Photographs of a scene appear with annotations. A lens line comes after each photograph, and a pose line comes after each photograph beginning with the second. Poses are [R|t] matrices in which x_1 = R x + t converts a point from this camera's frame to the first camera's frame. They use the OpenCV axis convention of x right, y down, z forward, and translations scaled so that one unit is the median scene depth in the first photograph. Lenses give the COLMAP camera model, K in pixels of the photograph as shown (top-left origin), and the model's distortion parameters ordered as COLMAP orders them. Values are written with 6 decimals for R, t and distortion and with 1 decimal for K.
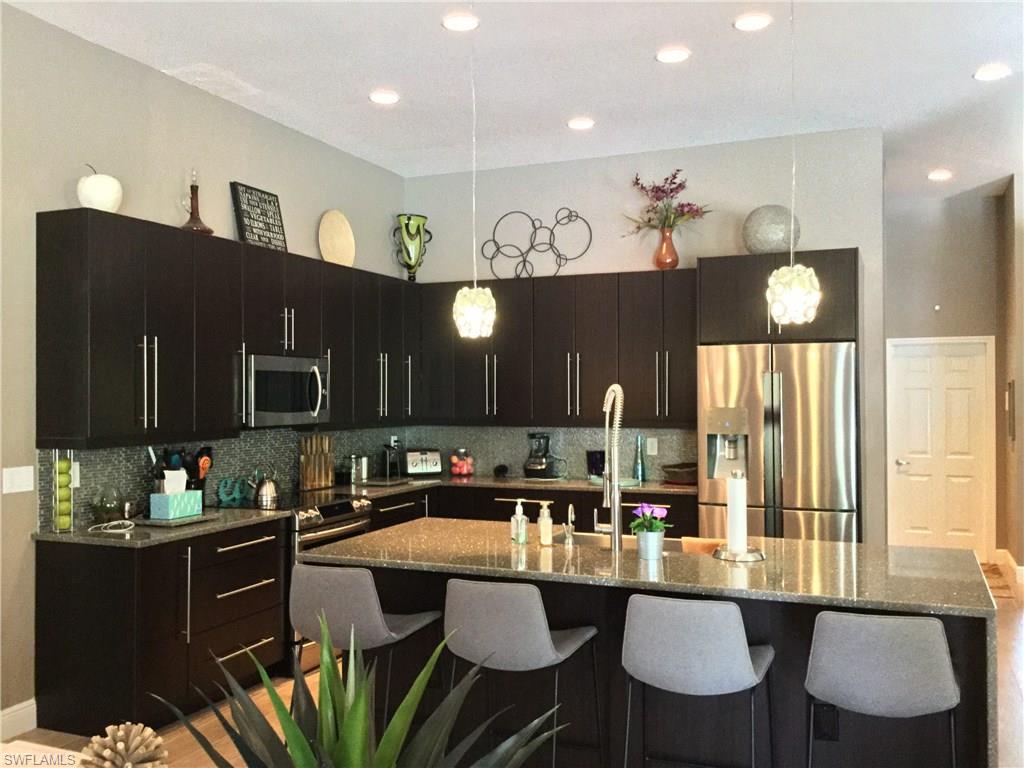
lens RADIAL K [[918.2, 0, 512.0], [0, 918.2, 384.0], [0, 0, 1]] dist [0.112021, -0.198448]
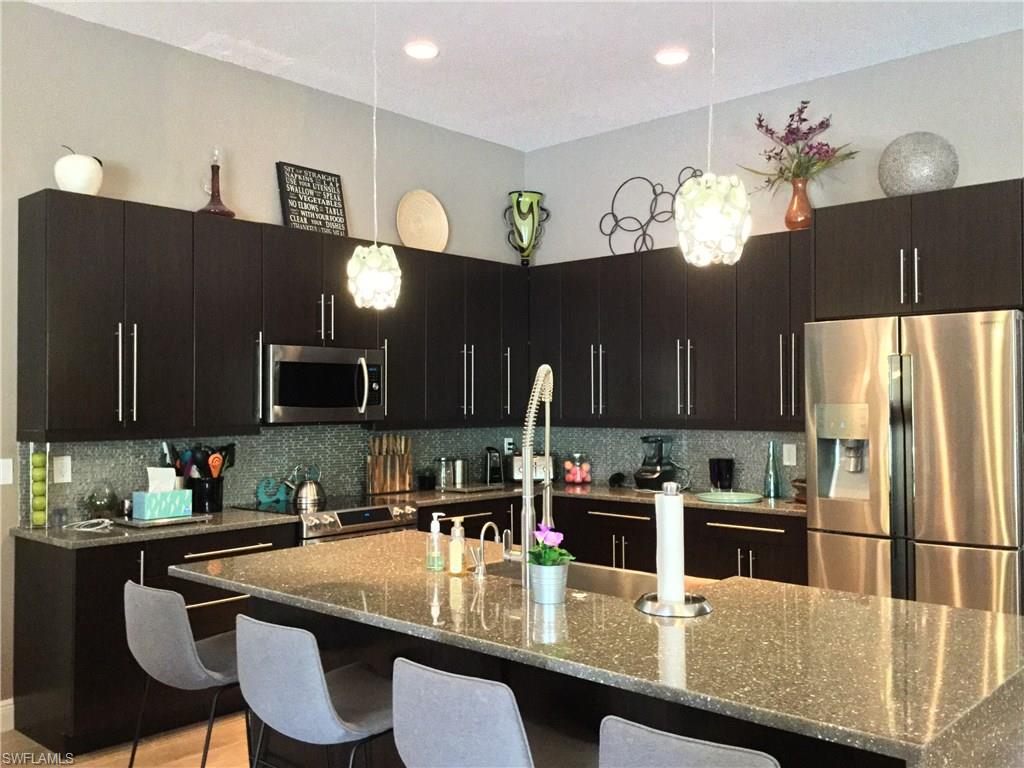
lens RADIAL K [[918.2, 0, 512.0], [0, 918.2, 384.0], [0, 0, 1]] dist [0.112021, -0.198448]
pose [[0.942589, -0.006841, -0.333886, 0.225900], [0.003905, 0.999948, -0.009465, 0.015629], [0.333934, 0.007618, 0.942566, 0.191146]]
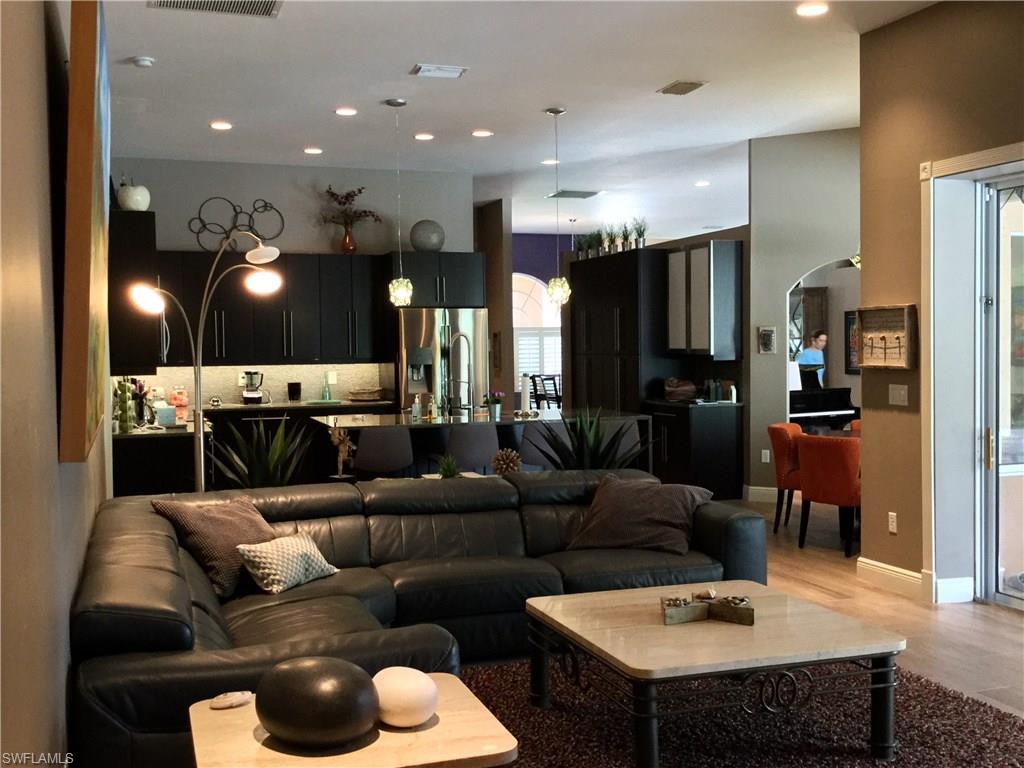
lens RADIAL K [[1101.8, 0, 512.0], [0, 1101.8, 384.0], [0, 0, 1]] dist [0.001875, 0.000988]
pose [[0.734425, -0.024811, 0.678236, -0.913232], [0.000800, 0.999363, 0.035691, 0.018893], [-0.678689, -0.025669, 0.733977, -0.486494]]
